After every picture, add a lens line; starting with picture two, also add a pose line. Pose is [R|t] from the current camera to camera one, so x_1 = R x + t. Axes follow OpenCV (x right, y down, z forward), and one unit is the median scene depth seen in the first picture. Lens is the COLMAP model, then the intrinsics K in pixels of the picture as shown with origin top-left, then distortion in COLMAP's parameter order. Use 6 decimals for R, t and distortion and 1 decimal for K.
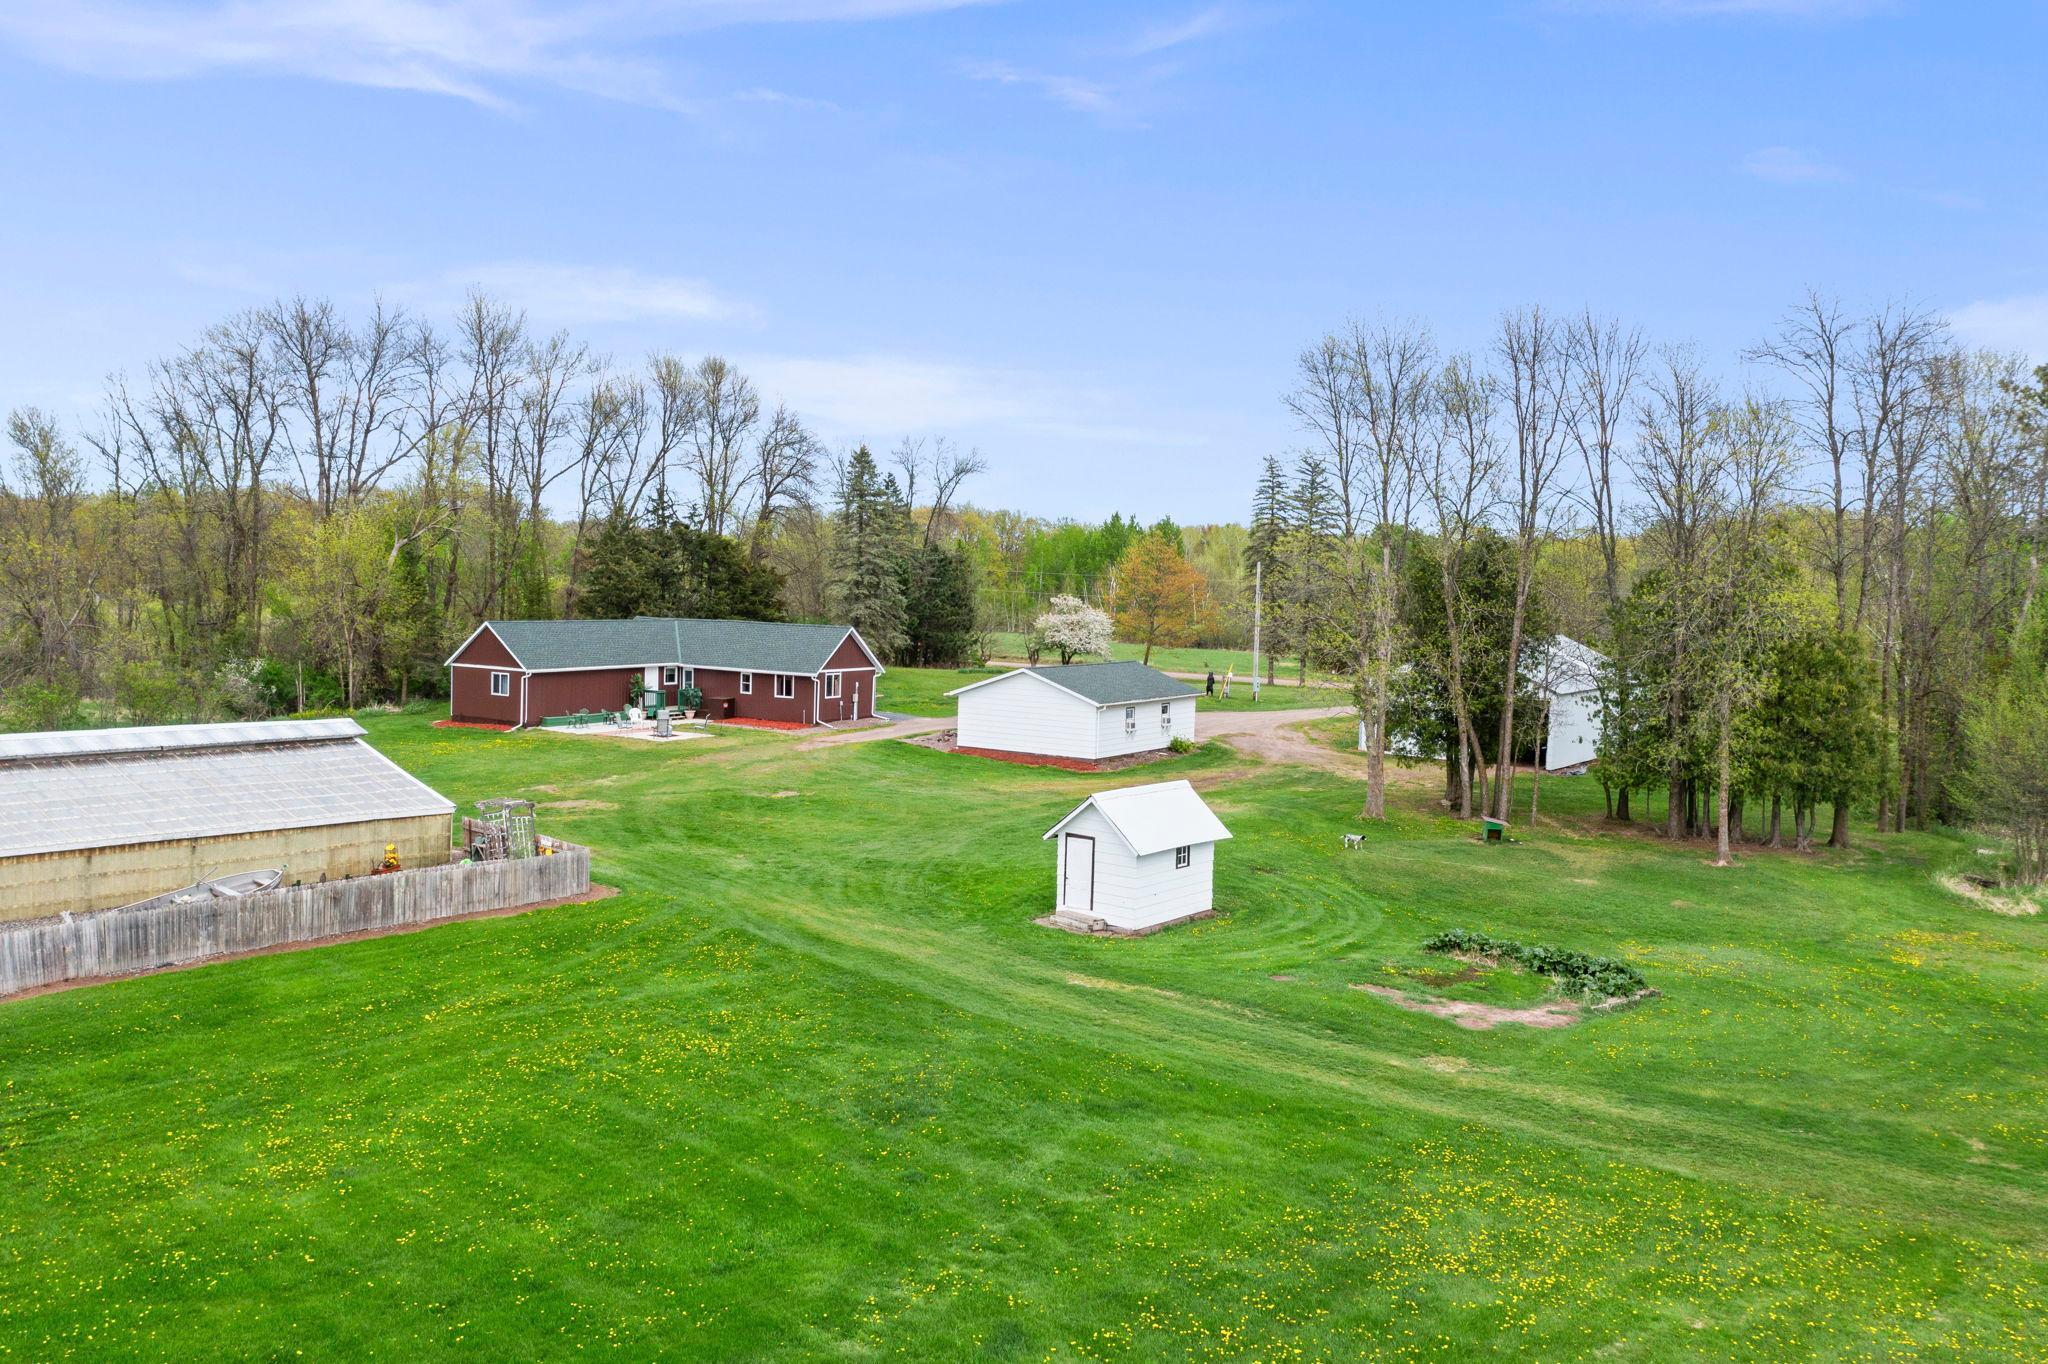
lens RADIAL K [[1652.1, 0, 1013.3], [0, 1652.1, 624.4], [0, 0, 1]] dist [-0.023278, 0.006306]
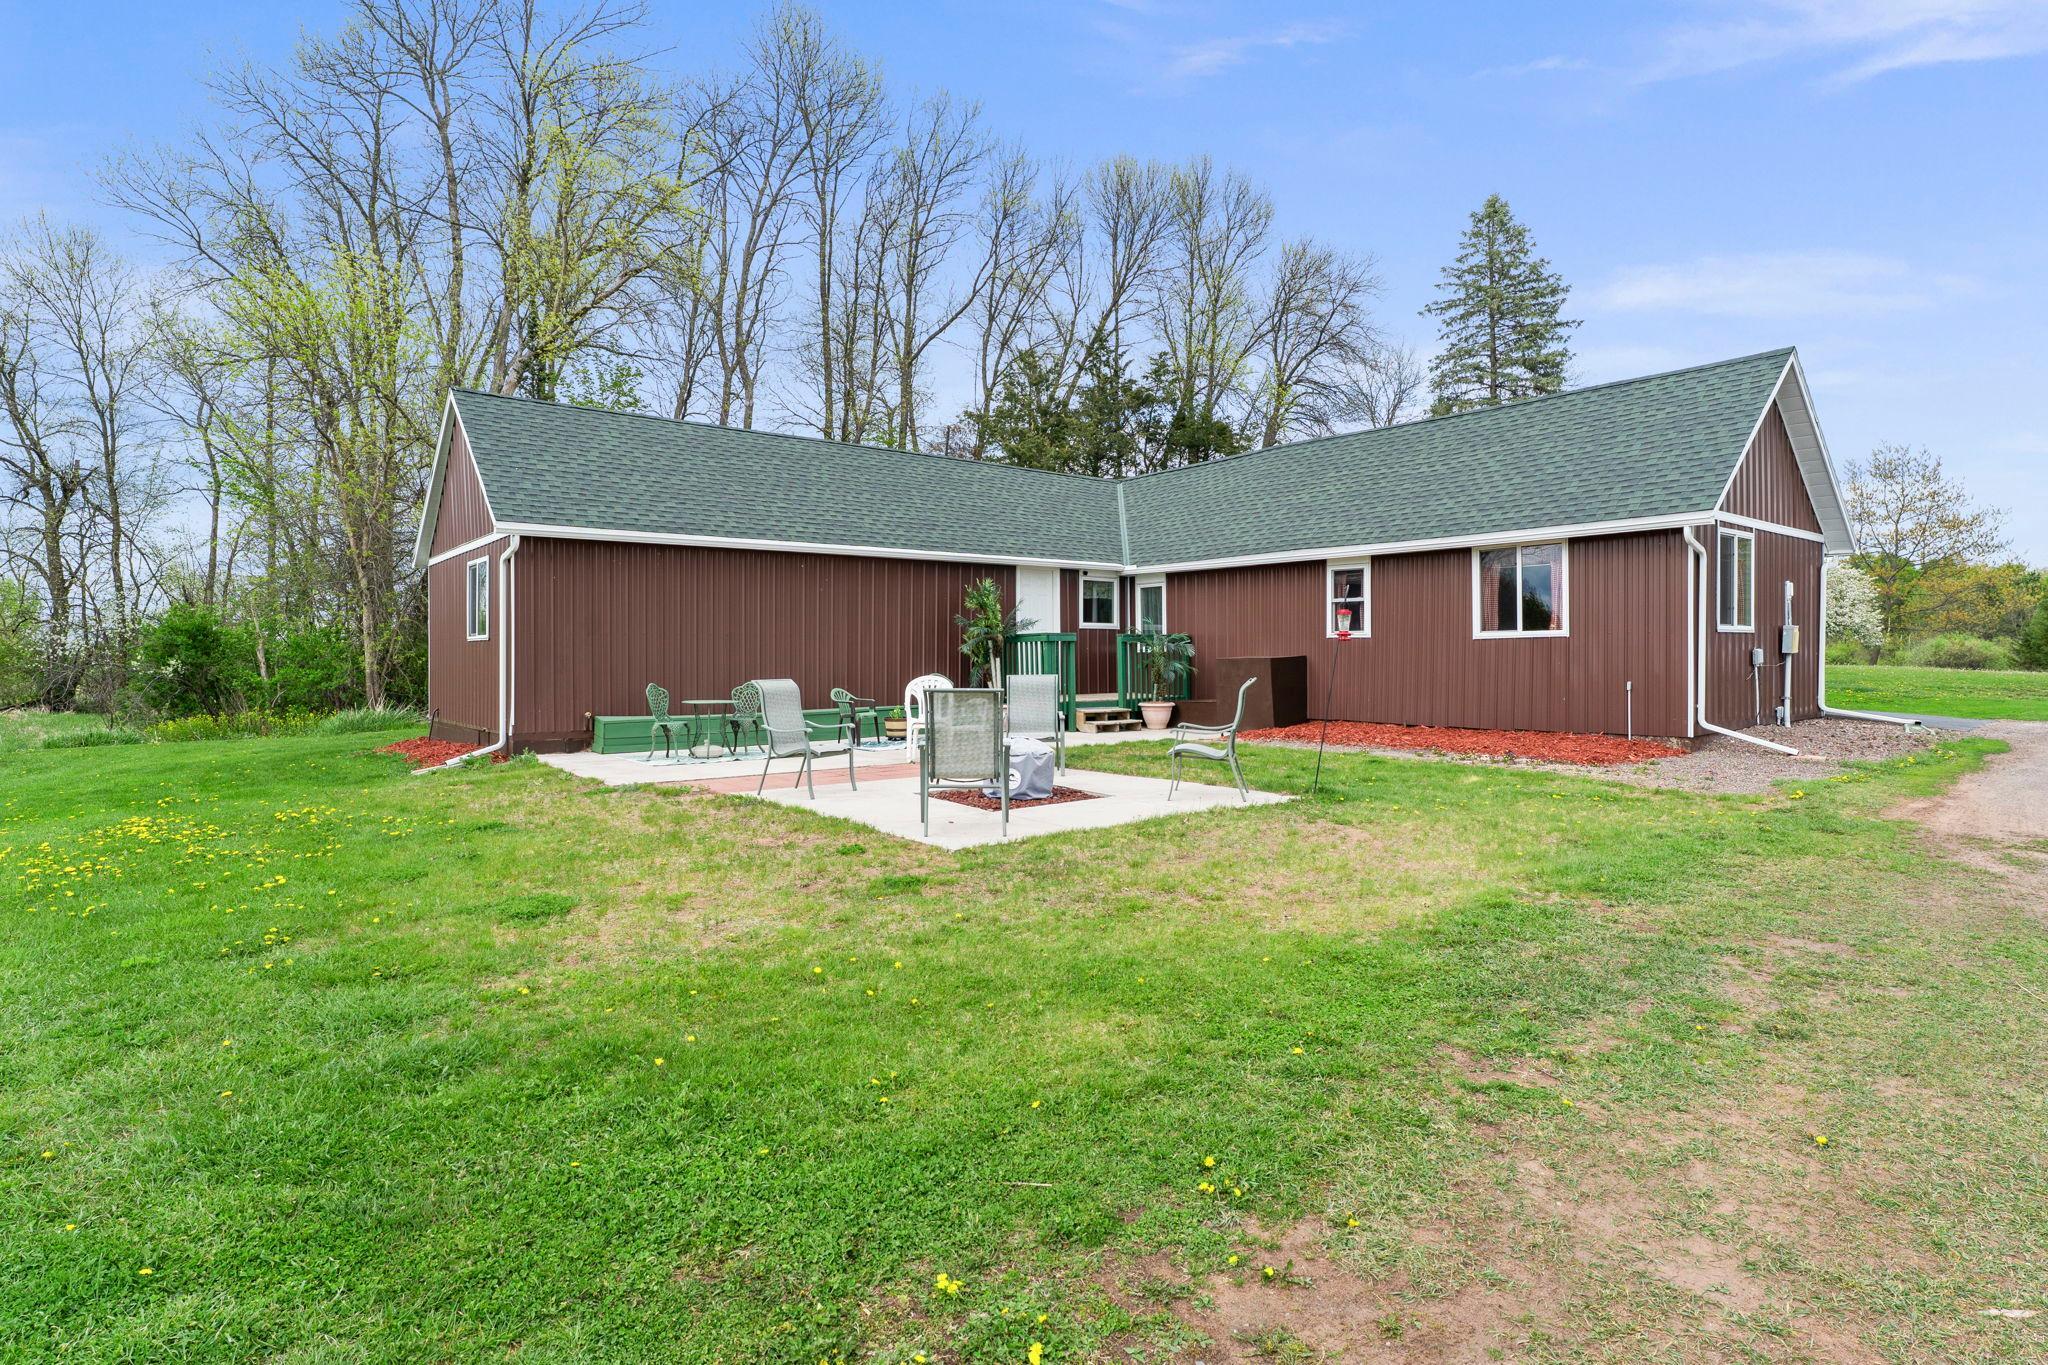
lens RADIAL K [[1077.8, 0, 1022.6], [0, 1077.8, 662.3], [0, 0, 1]] dist [0.000216, -0.000211]
pose [[0.946574, -0.028722, -0.321206, -0.253264], [0.019767, 0.999321, -0.031109, 0.083220], [0.321881, 0.023098, 0.946498, 1.309353]]
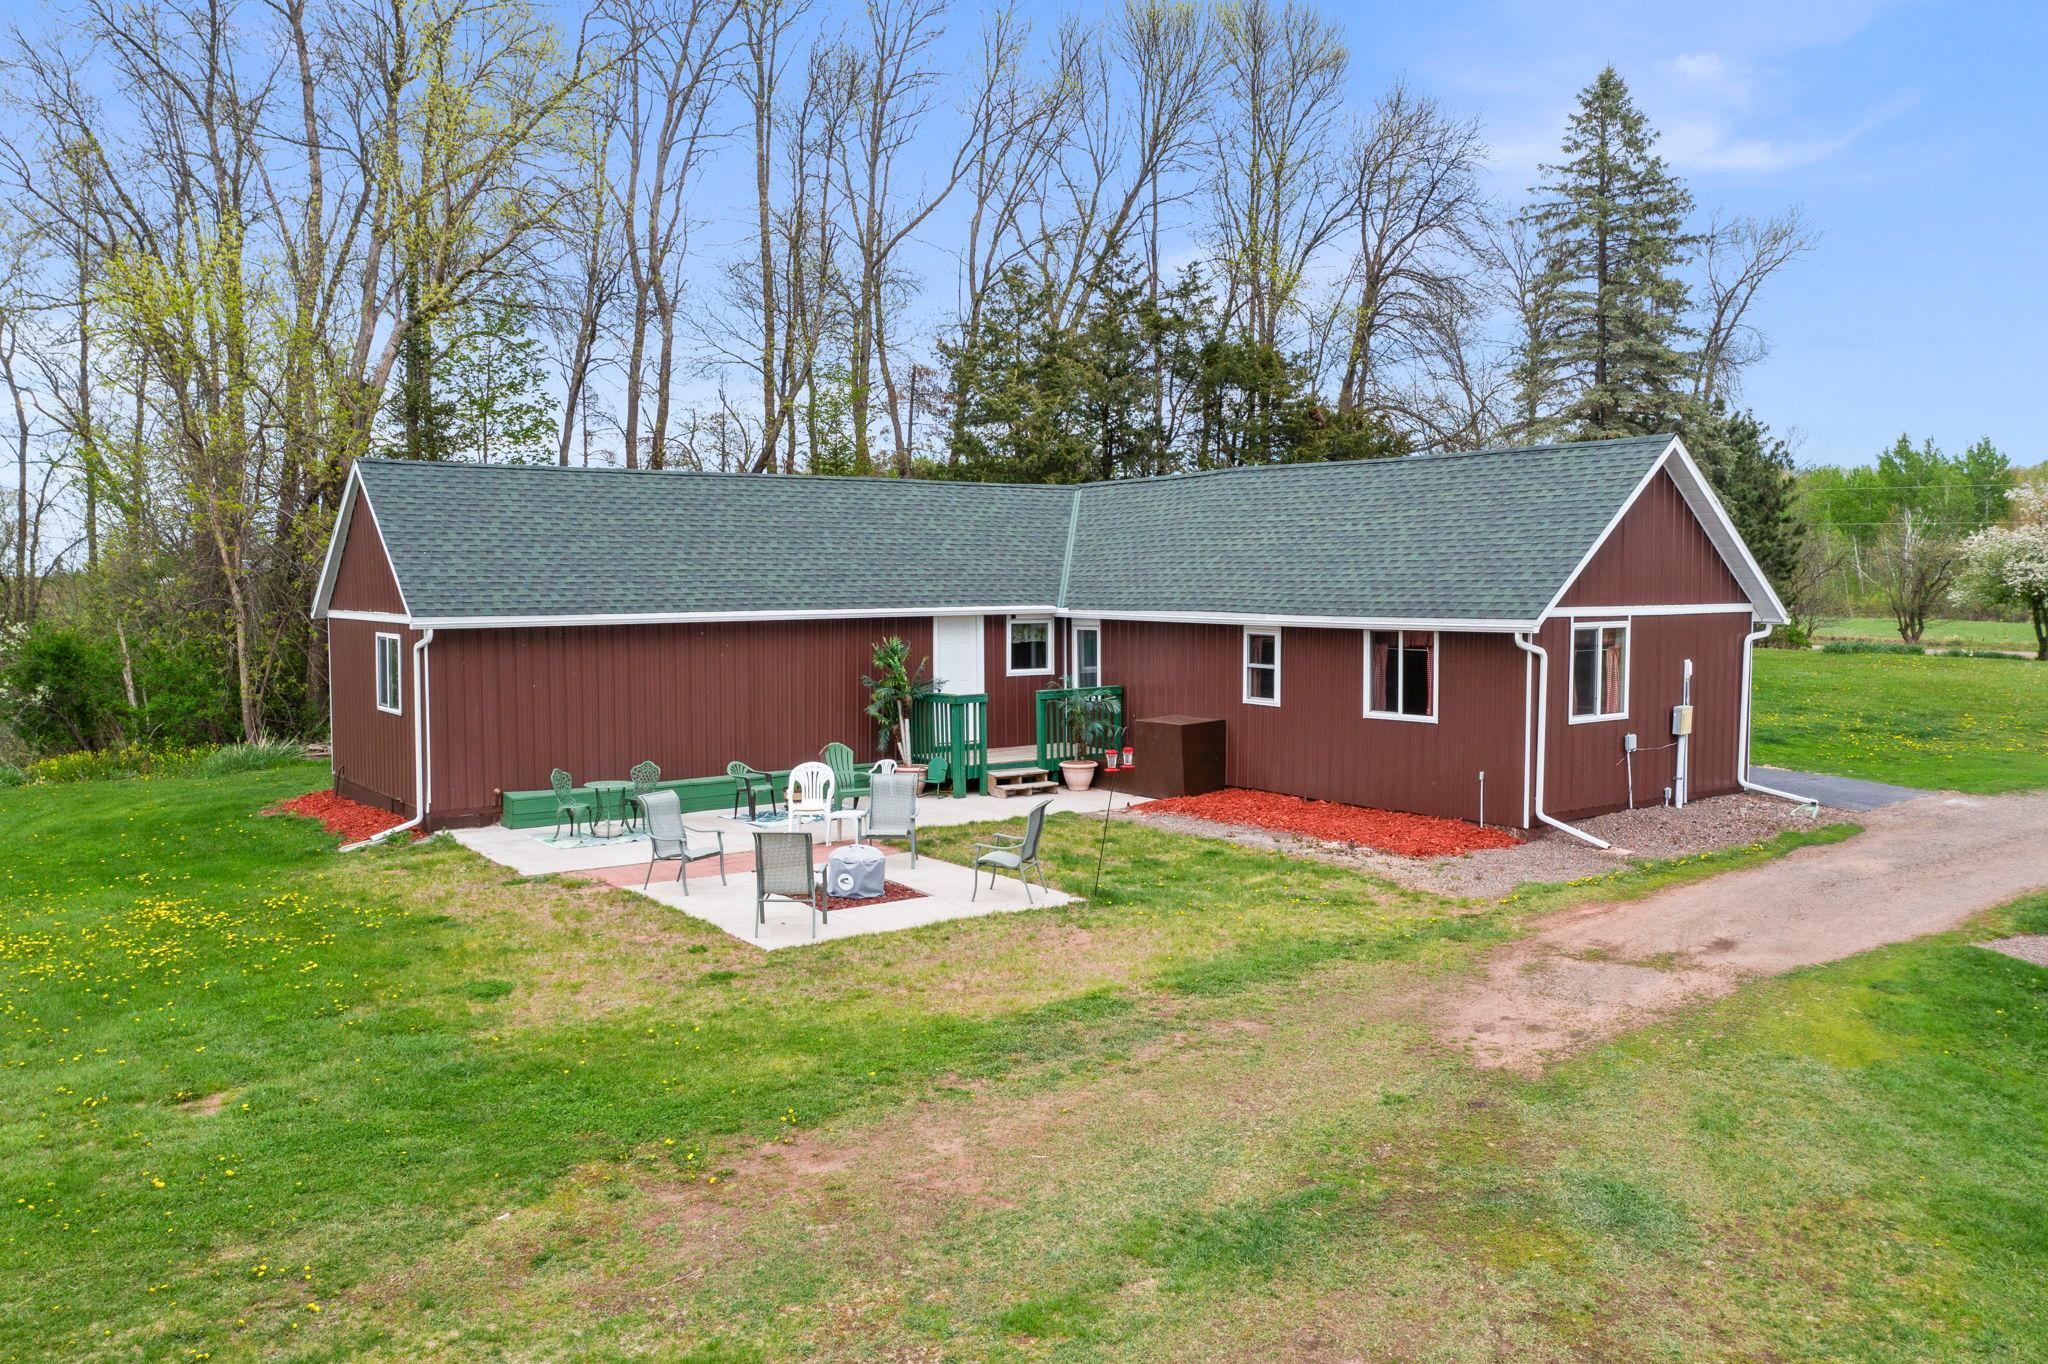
lens RADIAL K [[1620.6, 0, 1015.6], [0, 1620.6, 698.6], [0, 0, 1]] dist [-0.023143, -0.000139]
pose [[0.928290, -0.001698, -0.371853, -0.160984], [0.017151, 0.999121, 0.038253, 0.048637], [0.371461, -0.041888, 0.927503, 1.190469]]
